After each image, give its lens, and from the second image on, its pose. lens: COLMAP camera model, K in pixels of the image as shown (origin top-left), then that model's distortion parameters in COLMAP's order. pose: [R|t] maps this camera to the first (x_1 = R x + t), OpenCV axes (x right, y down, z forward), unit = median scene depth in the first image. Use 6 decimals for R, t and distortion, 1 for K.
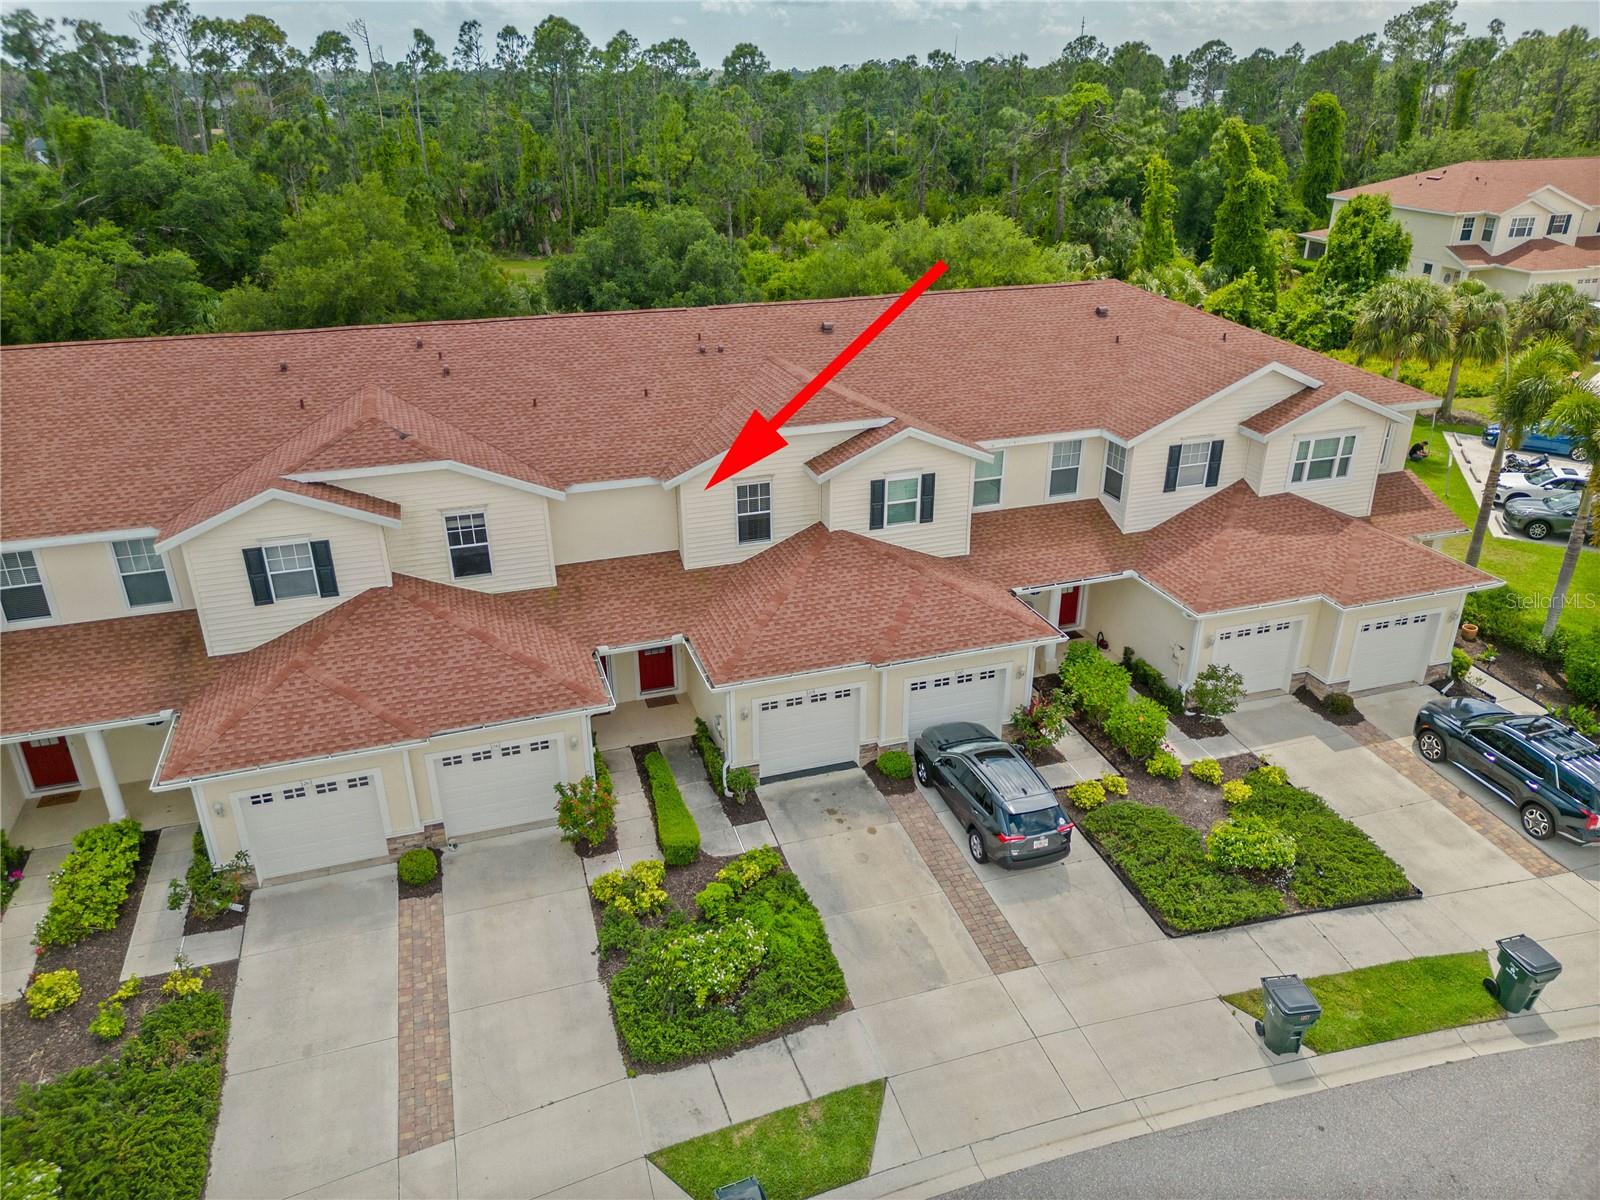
lens RADIAL K [[1137.5, 0, 800.0], [0, 1137.5, 600.0], [0, 0, 1]] dist [0.088711, -0.091643]
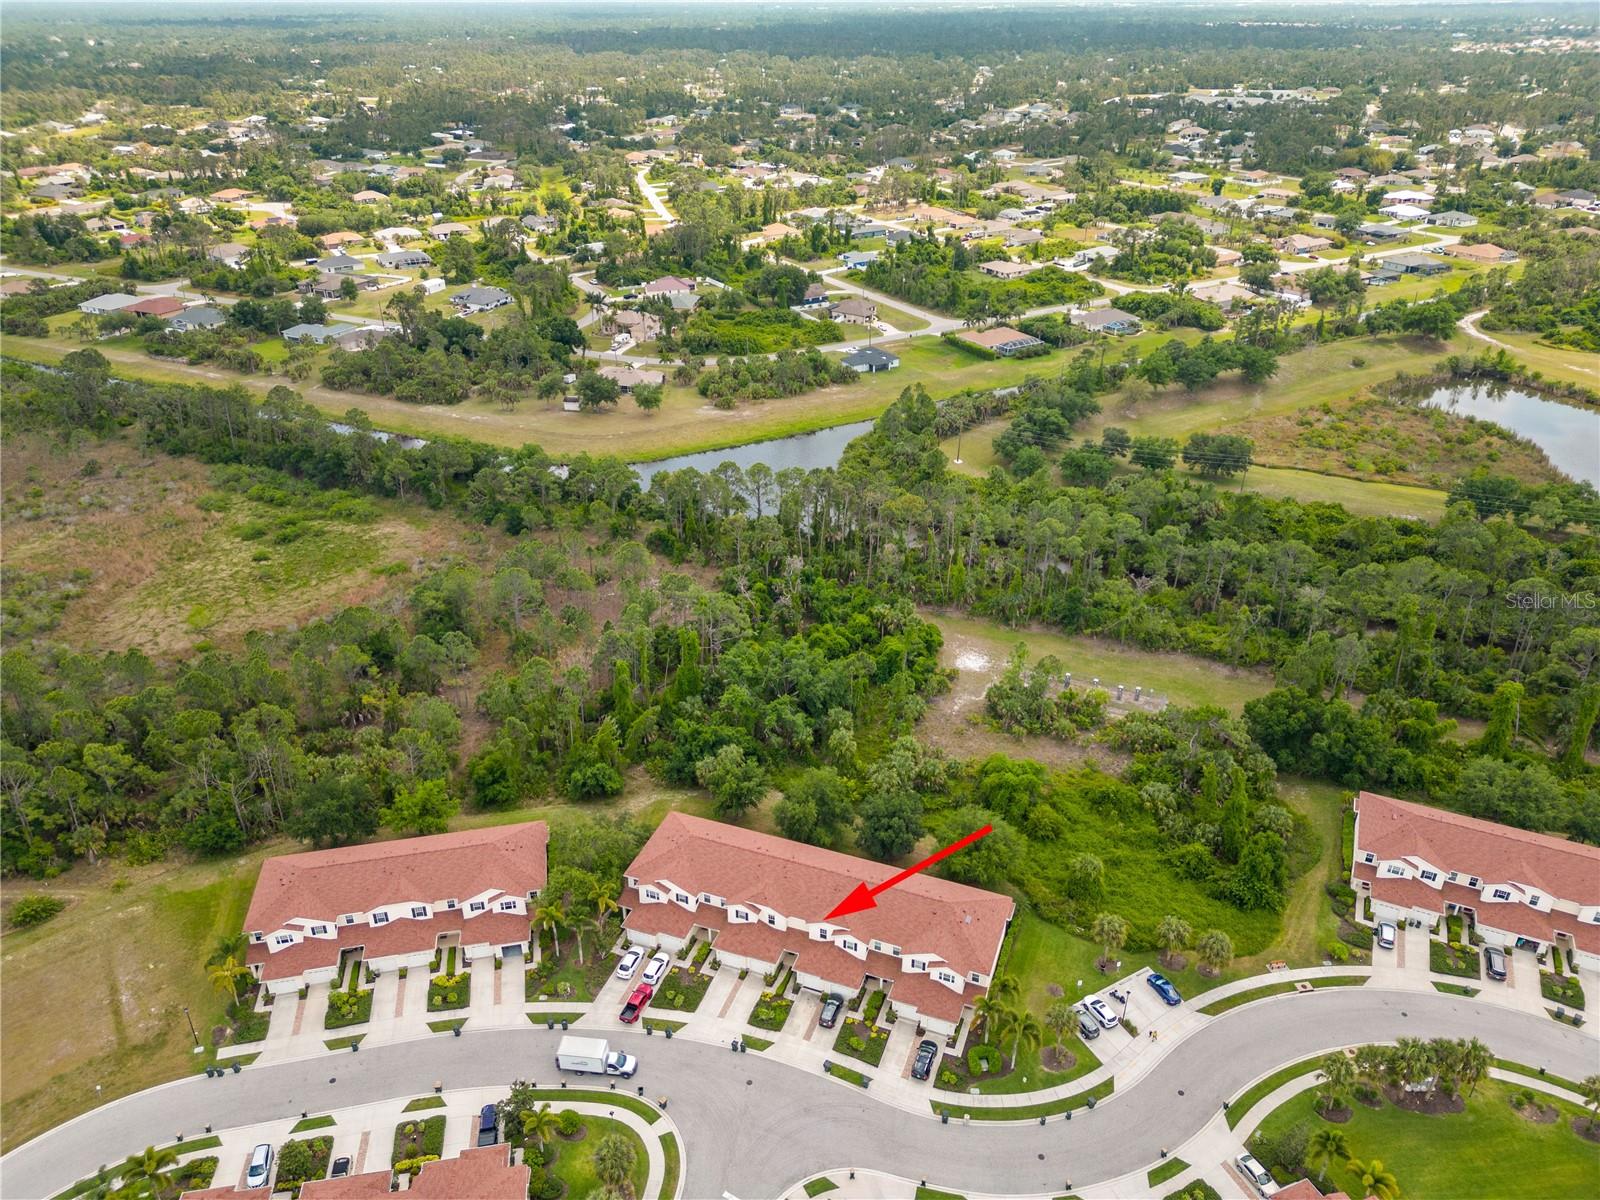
lens RADIAL K [[1148.7, 0, 791.4], [0, 1148.7, 592.6], [0, 0, 1]] dist [0.101759, -0.123165]
pose [[0.780040, 0.300596, -0.548799, 2.452272], [-0.264483, 0.953244, 0.146198, -2.480321], [0.567086, 0.031108, 0.823071, -3.690660]]
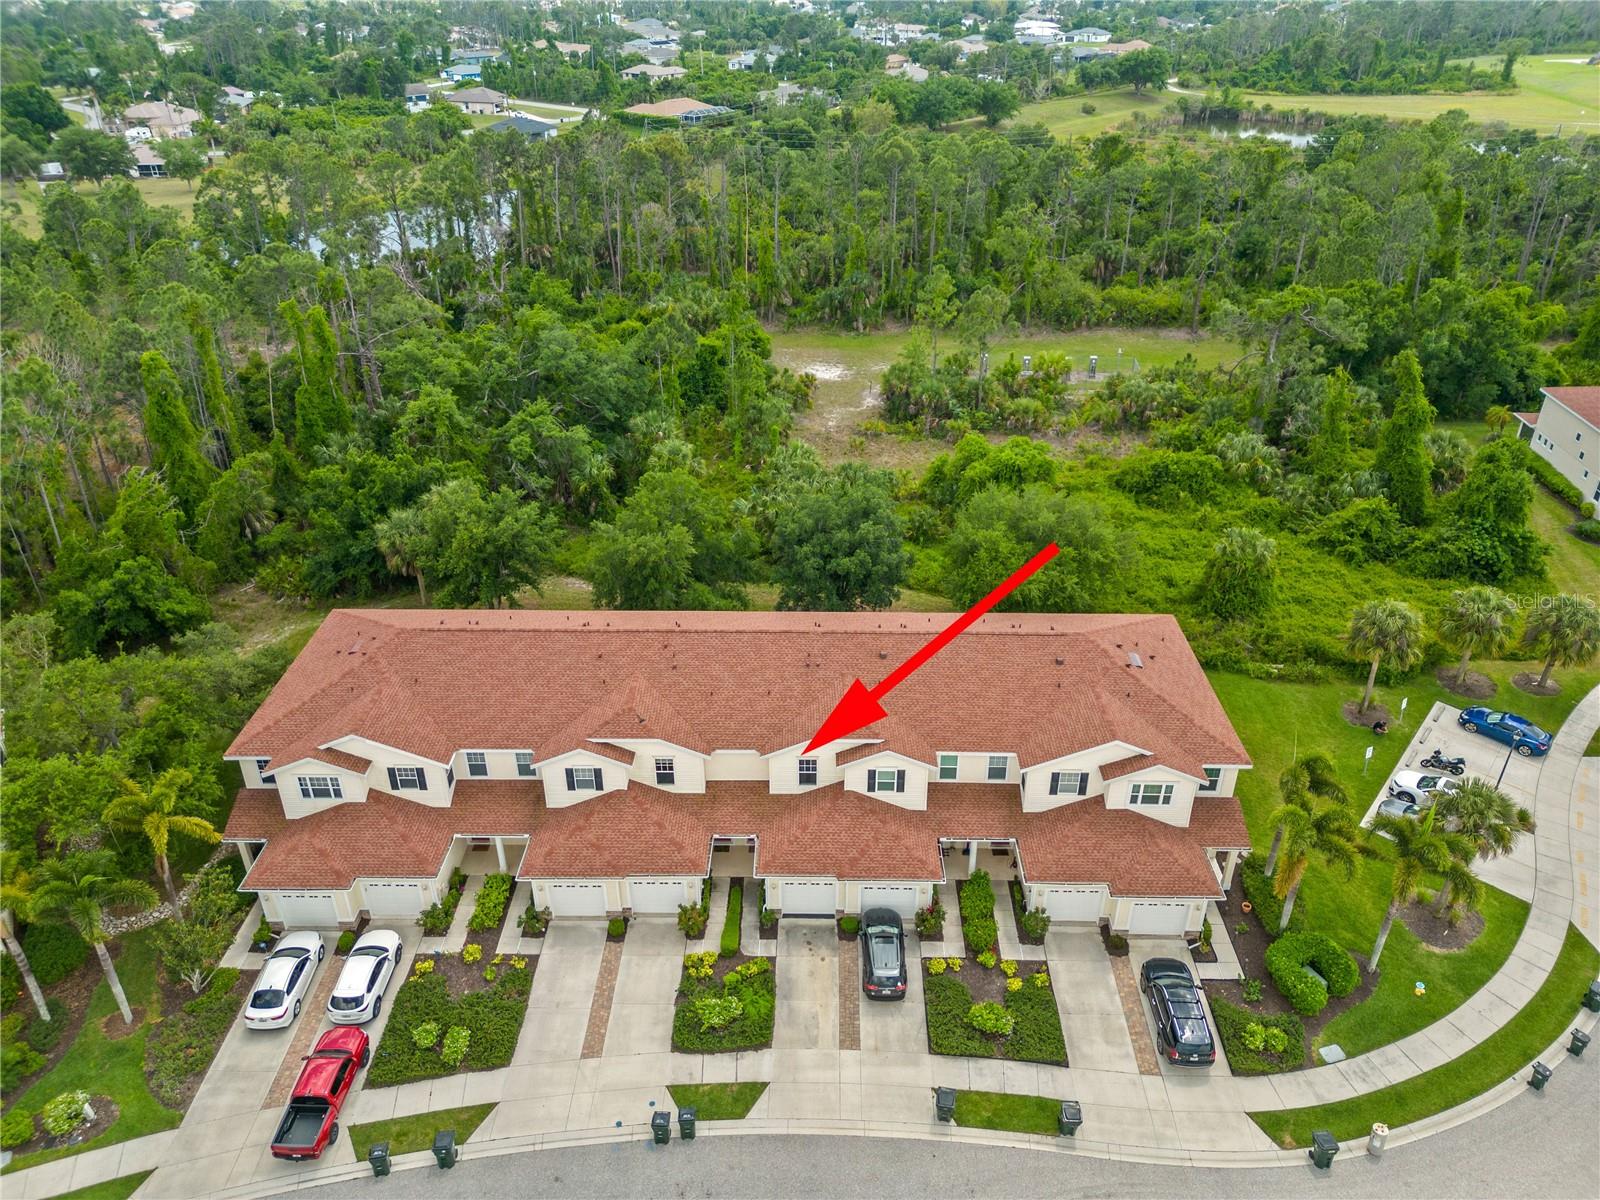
lens RADIAL K [[1148.7, 0, 791.4], [0, 1148.7, 592.6], [0, 0, 1]] dist [0.101759, -0.123165]
pose [[0.944252, 0.160309, -0.287558, 0.502693], [-0.136392, 0.985442, 0.101497, -0.646422], [0.299642, -0.056618, 0.952370, -0.947864]]
